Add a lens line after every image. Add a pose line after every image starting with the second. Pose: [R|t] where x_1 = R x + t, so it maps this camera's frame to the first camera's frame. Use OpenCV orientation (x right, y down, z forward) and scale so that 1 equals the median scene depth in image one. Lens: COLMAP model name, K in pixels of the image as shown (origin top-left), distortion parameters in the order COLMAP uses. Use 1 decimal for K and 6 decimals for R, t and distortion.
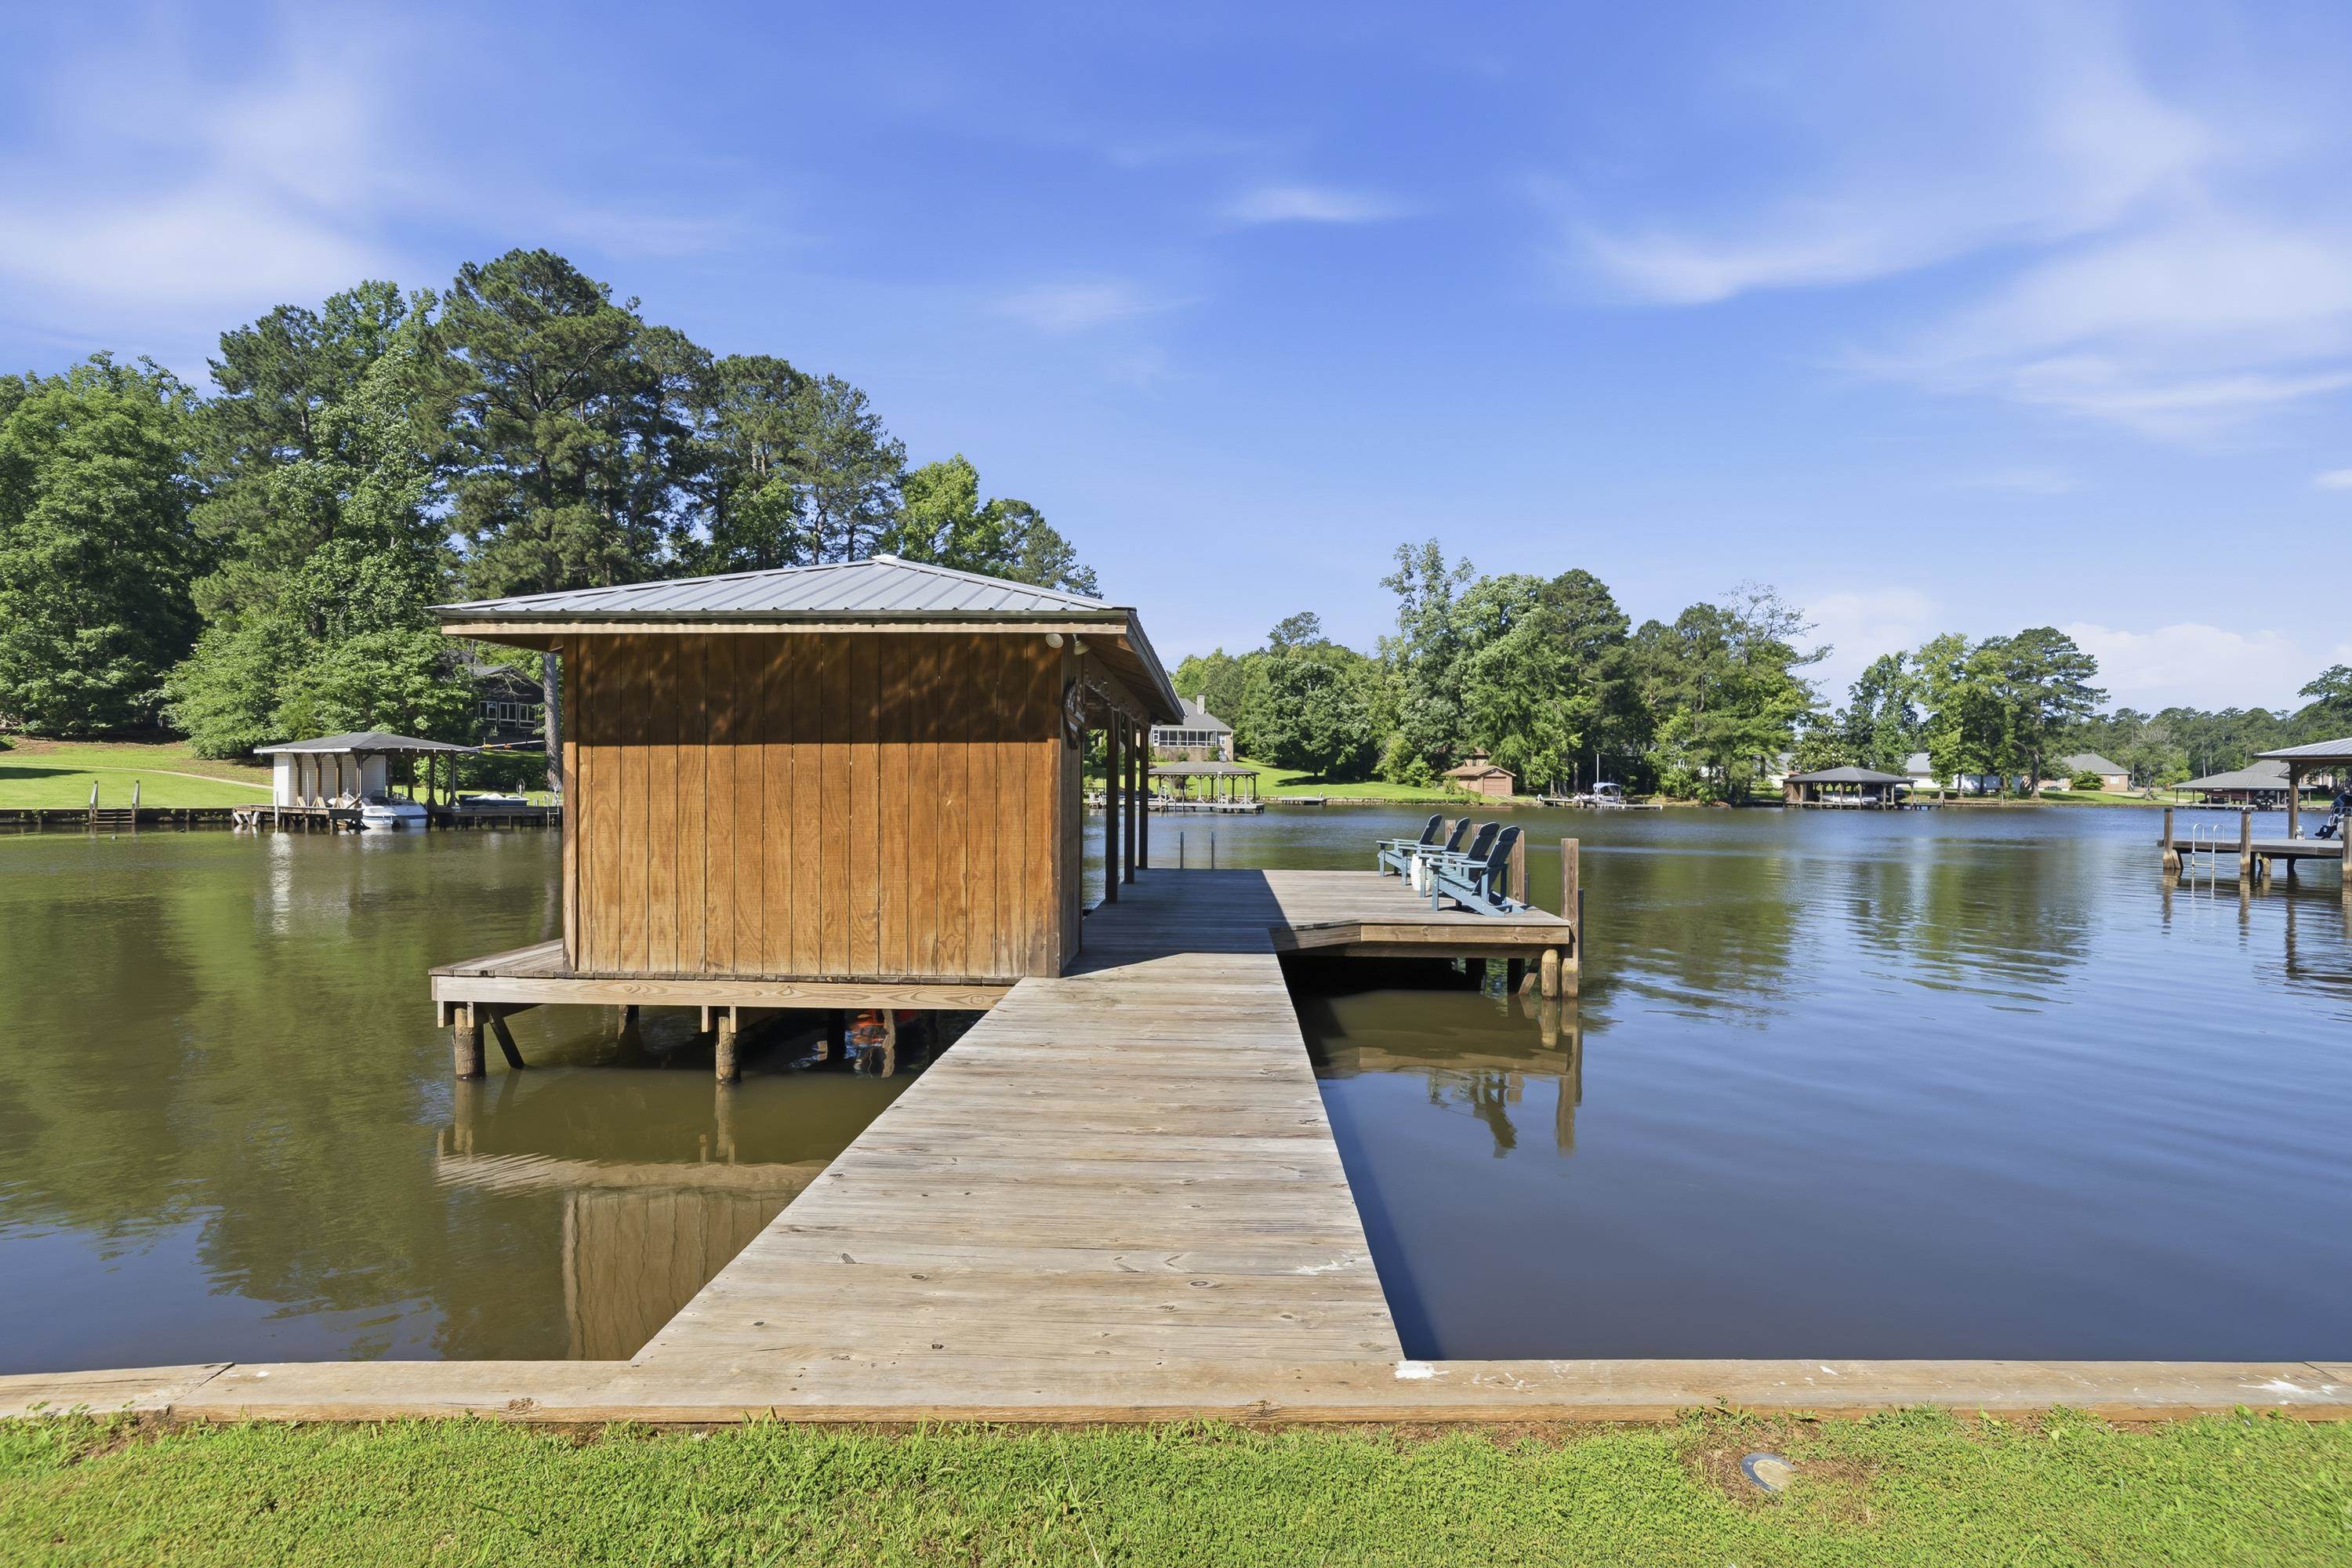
lens RADIAL K [[1114.3, 0, 1164.0], [0, 1114.3, 779.2], [0, 0, 1]] dist [-0.004852, -0.000413]
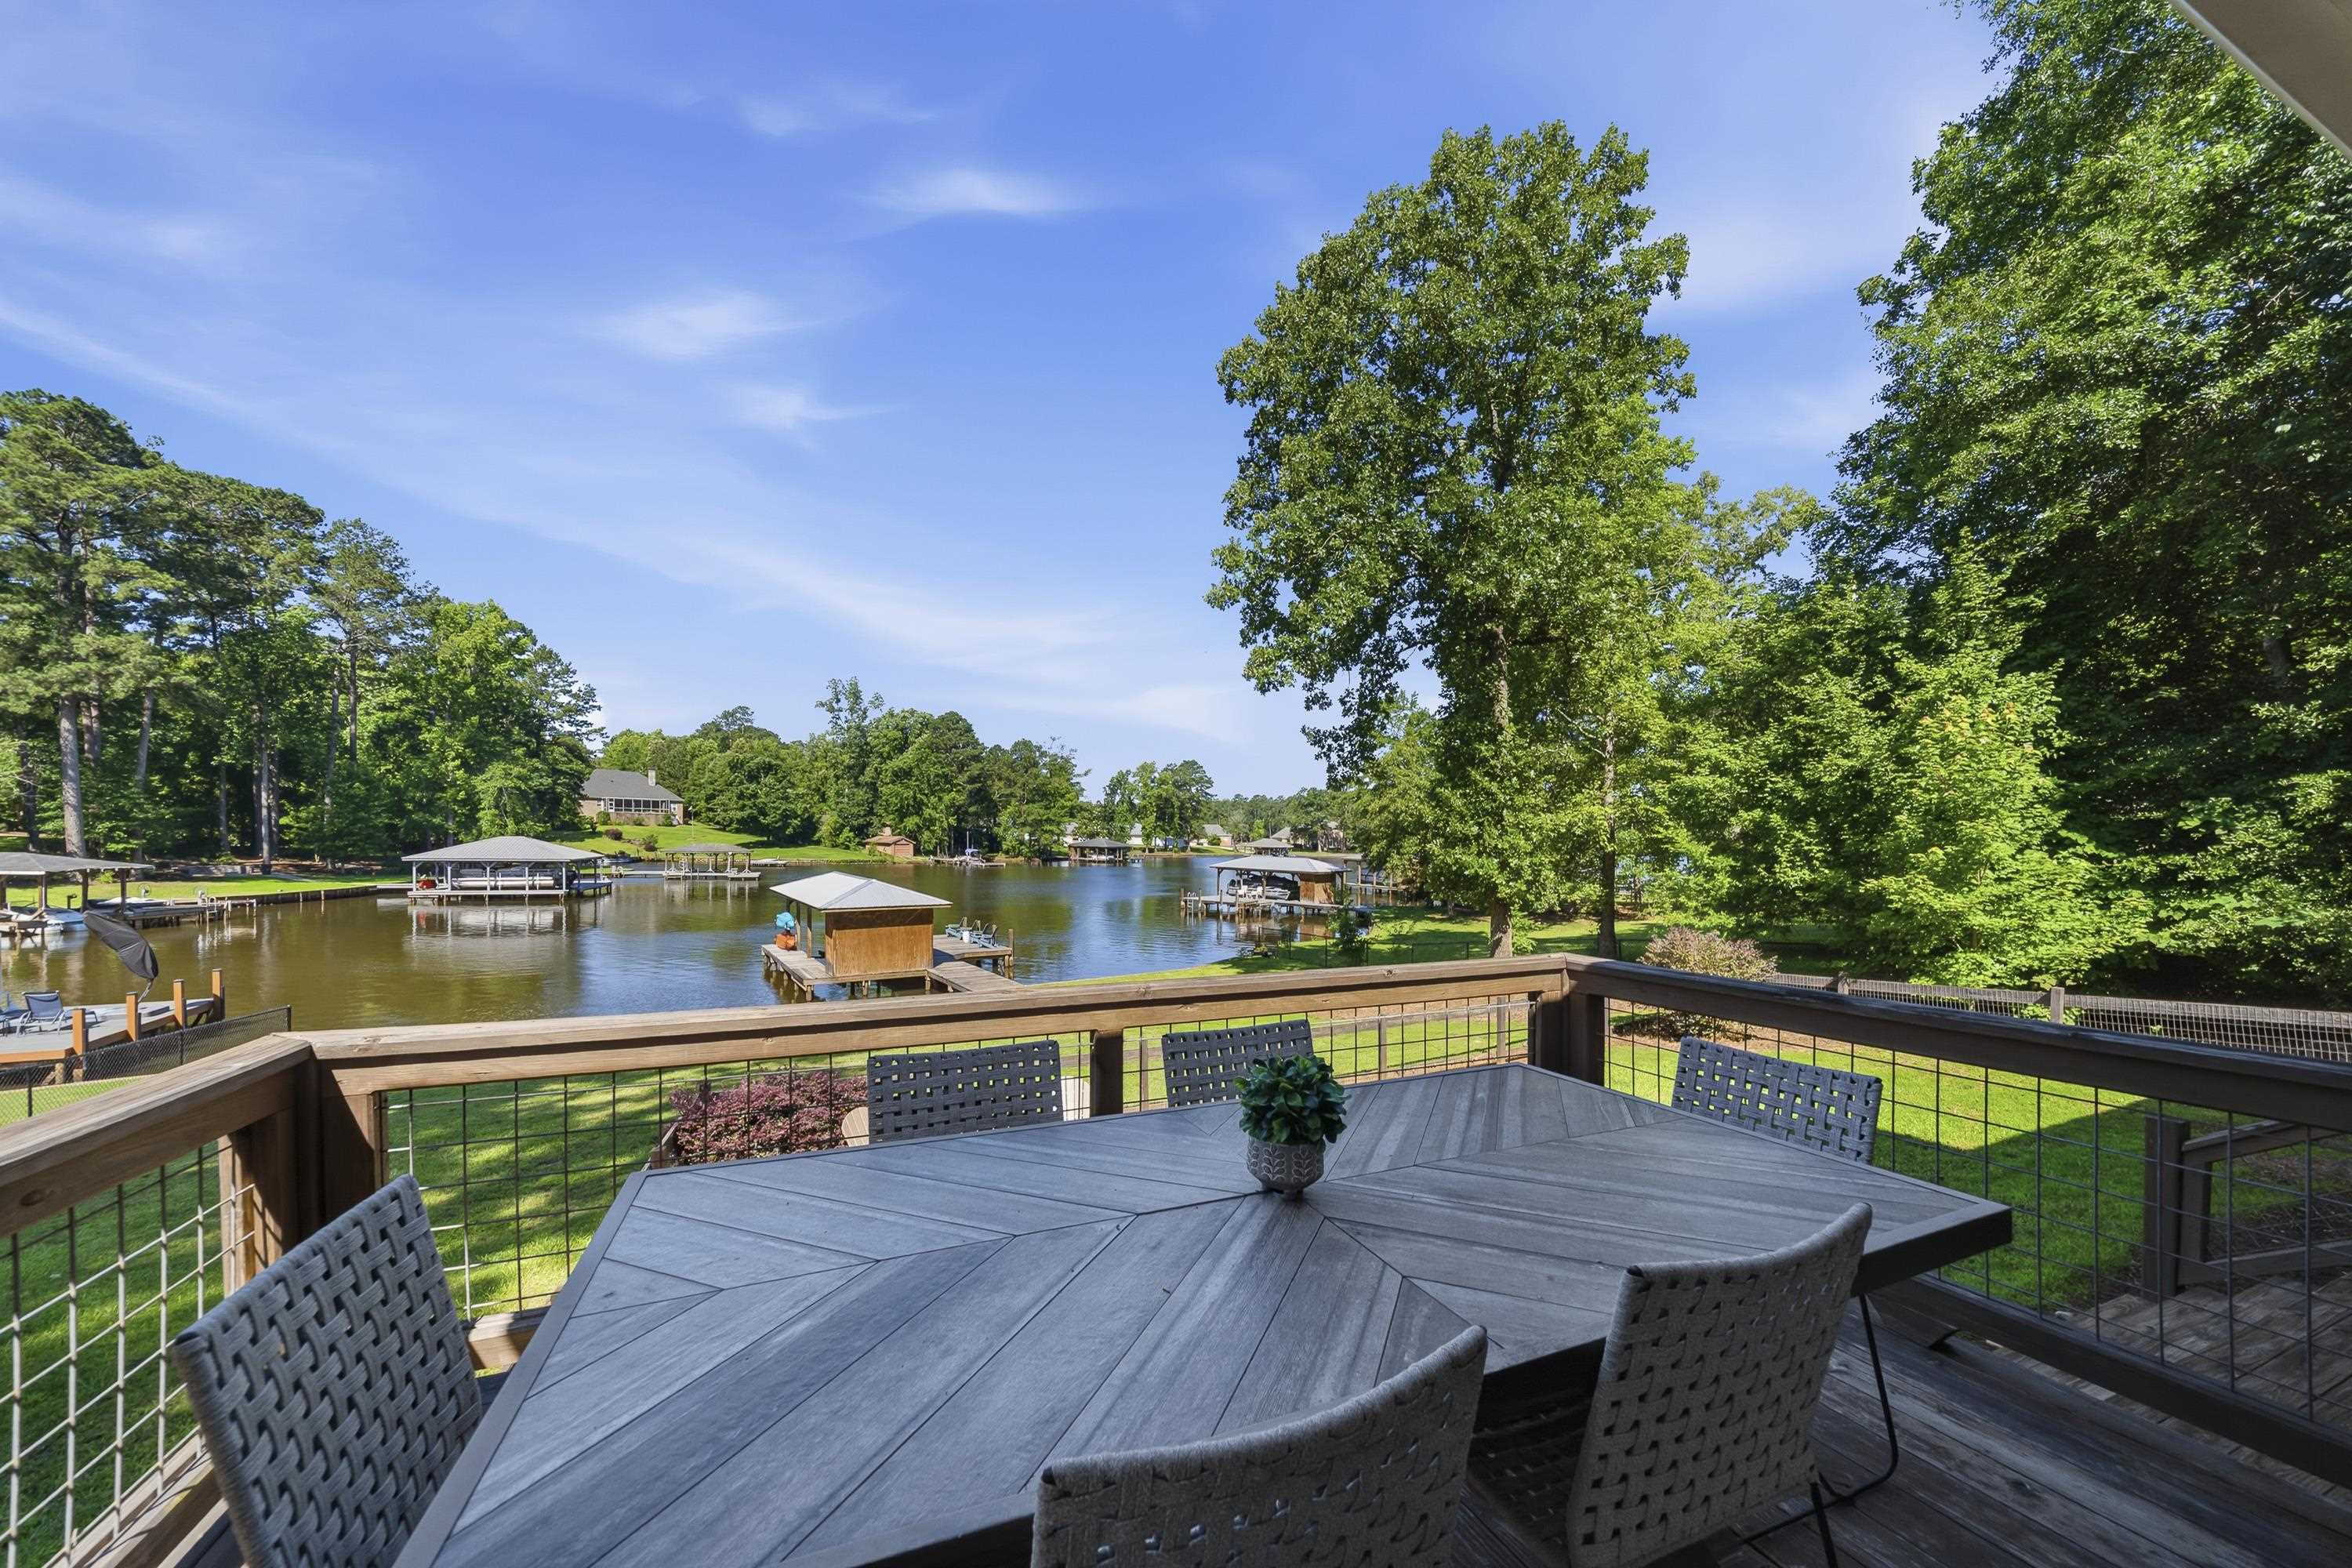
lens RADIAL K [[848.0, 0, 1185.6], [0, 848.0, 851.1], [0, 0, 1]] dist [-0.001966, 0.000014]
pose [[0.800531, -0.008185, 0.599235, -0.084295], [-0.010878, 0.999544, 0.028184, -0.027978], [-0.599192, -0.029081, 0.800077, -0.158792]]
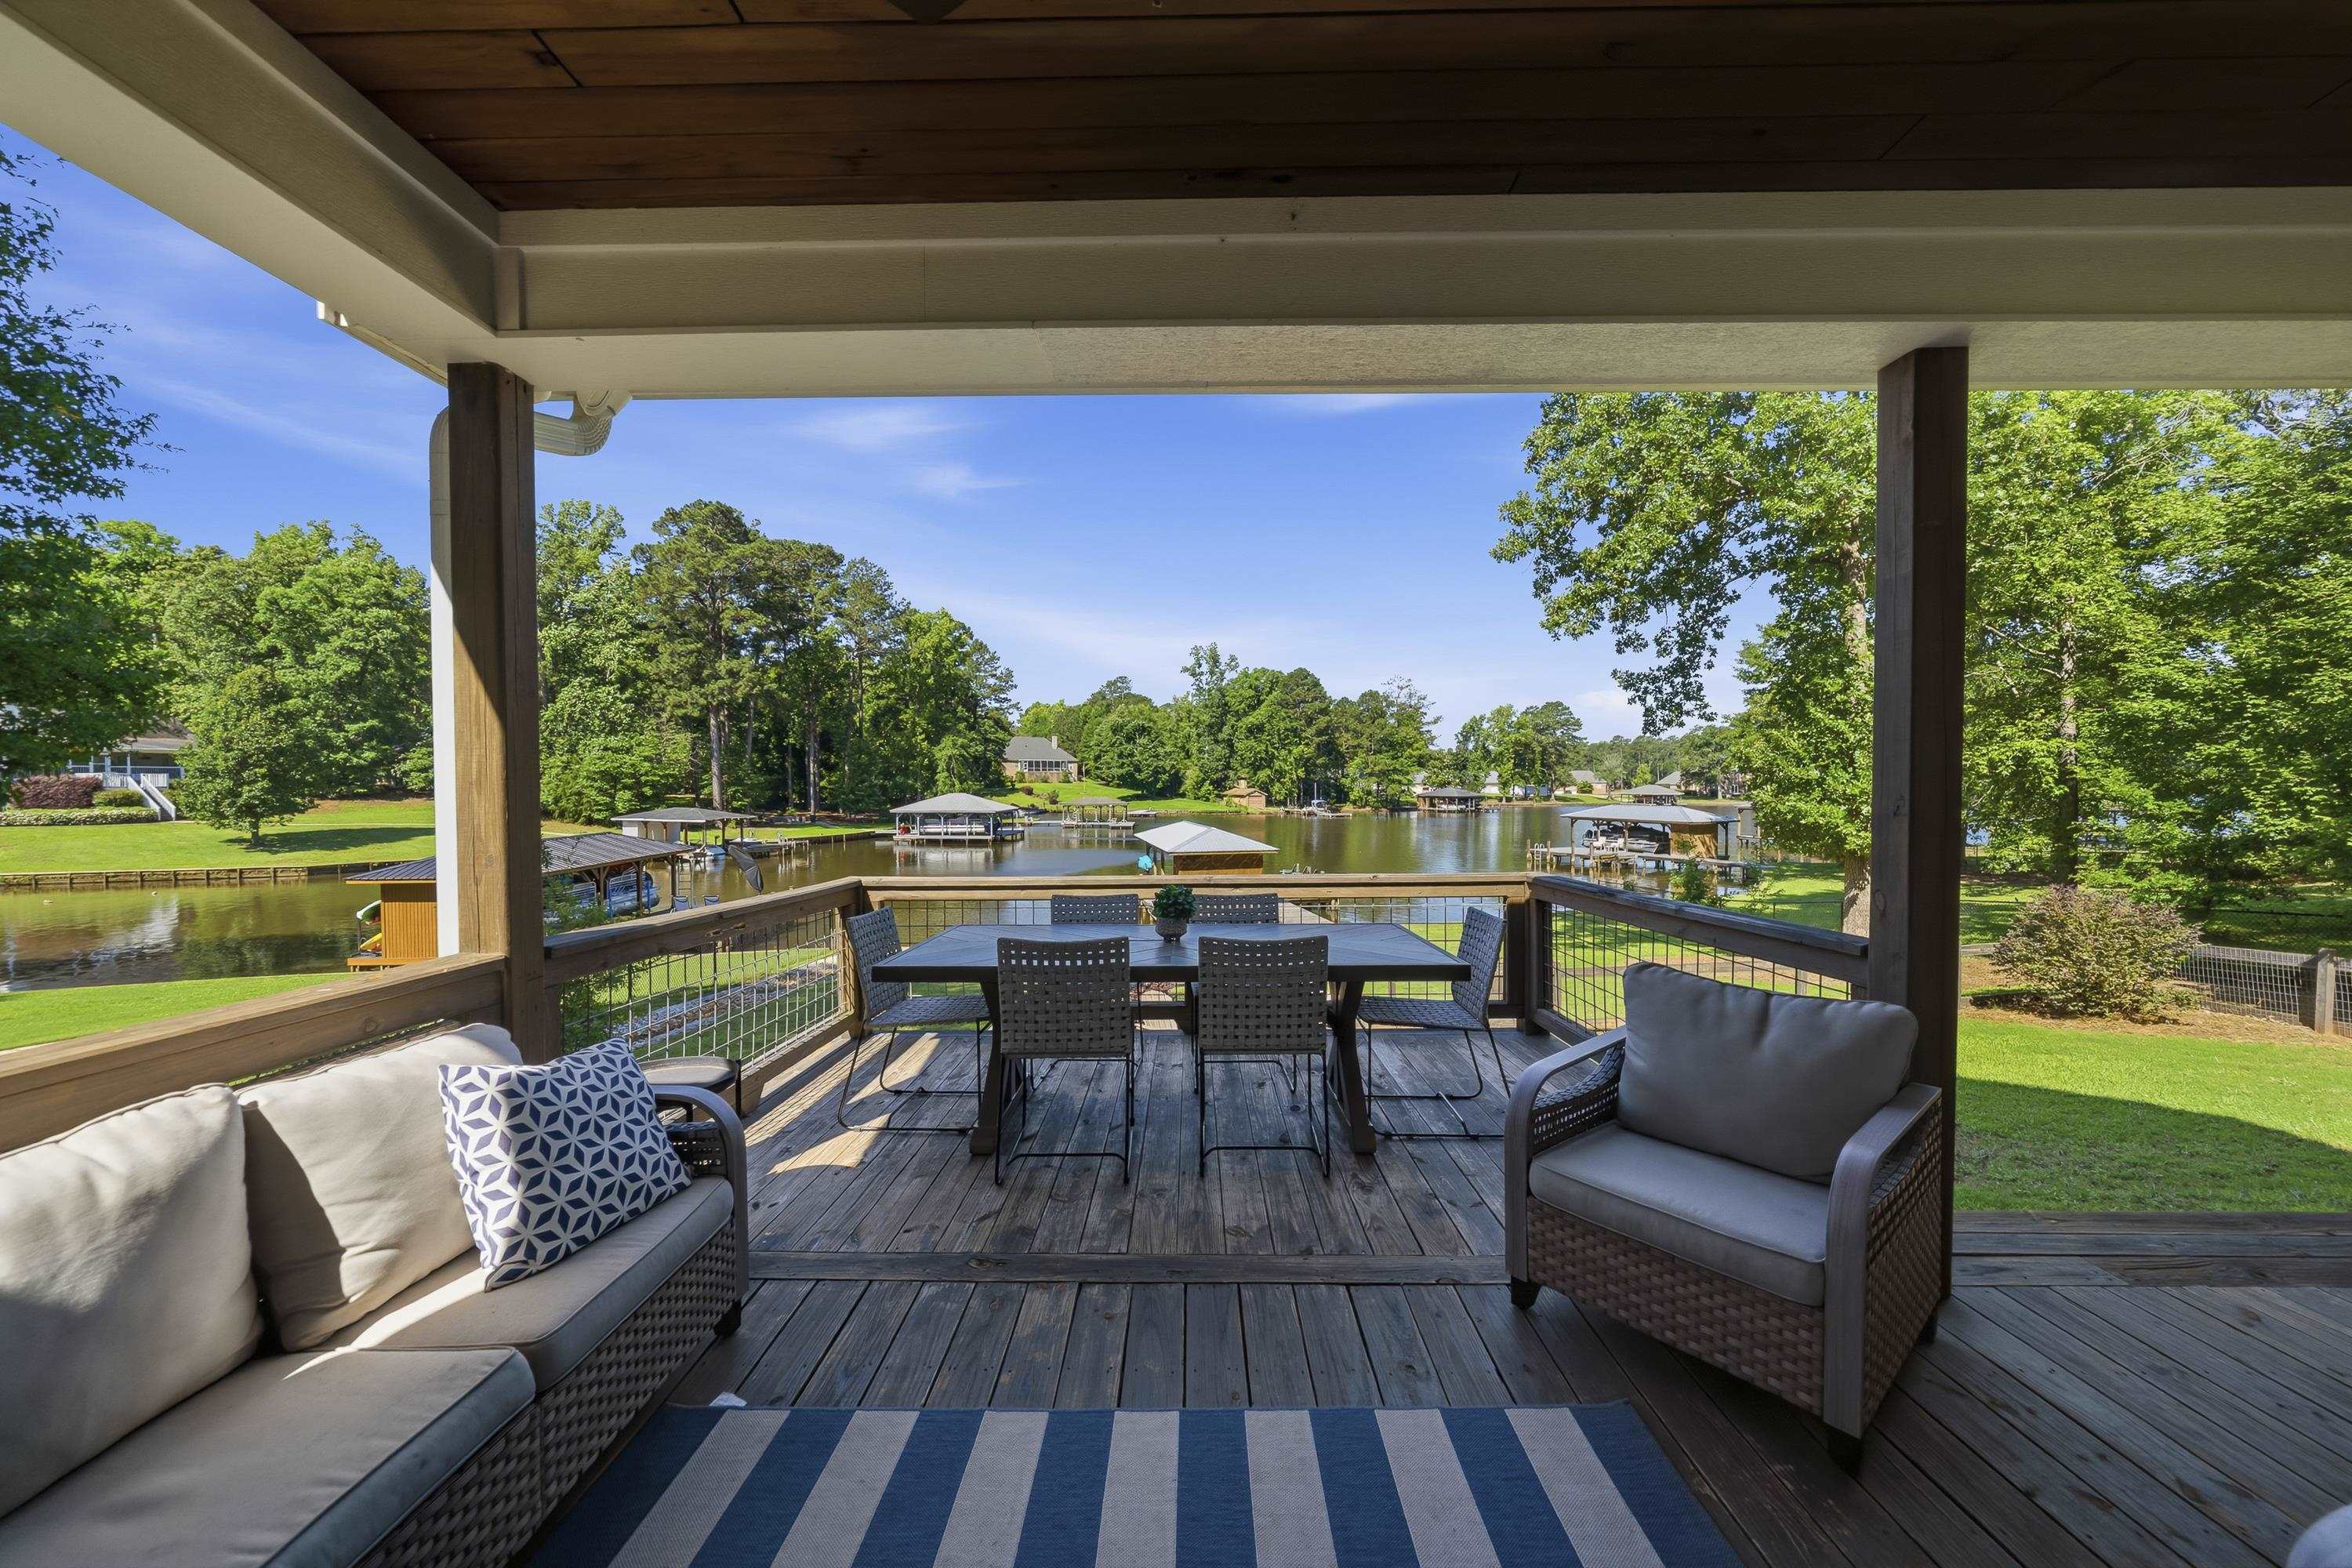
lens RADIAL K [[849.8, 0, 1183.8], [0, 849.8, 798.4], [0, 0, 1]] dist [0.000236, -0.000024]
pose [[0.973796, -0.014935, 0.226930, -0.082246], [0.009545, 0.999646, 0.024831, -0.028478], [-0.227221, -0.022014, 0.973594, -0.177952]]
